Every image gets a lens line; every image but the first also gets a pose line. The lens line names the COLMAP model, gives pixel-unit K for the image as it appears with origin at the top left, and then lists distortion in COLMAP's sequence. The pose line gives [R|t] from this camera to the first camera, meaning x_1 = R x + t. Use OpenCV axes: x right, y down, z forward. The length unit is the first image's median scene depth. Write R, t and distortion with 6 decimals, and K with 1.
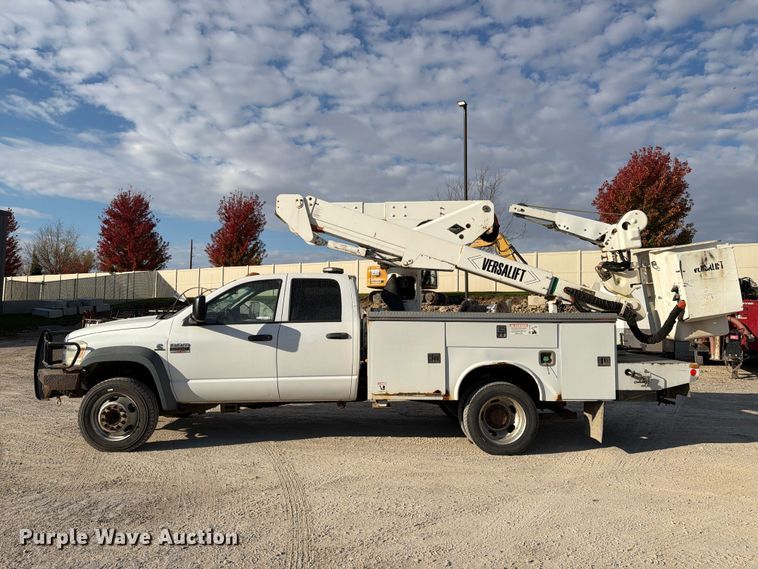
lens RADIAL K [[529.4, 0, 372.5], [0, 529.4, 288.2], [0, 0, 1]] dist [0.051529, -0.056775]
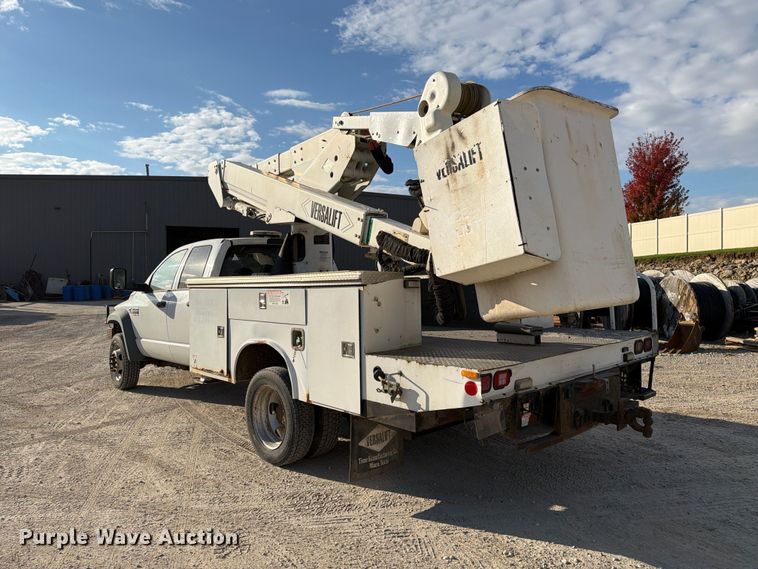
lens RADIAL K [[529.4, 0, 383.1], [0, 529.4, 286.1], [0, 0, 1]] dist [0.051529, -0.056775]
pose [[0.653353, -0.013128, -0.756940, 0.851782], [0.060676, 0.997541, 0.035072, 0.042337], [0.754618, -0.068842, 0.652543, 0.595545]]
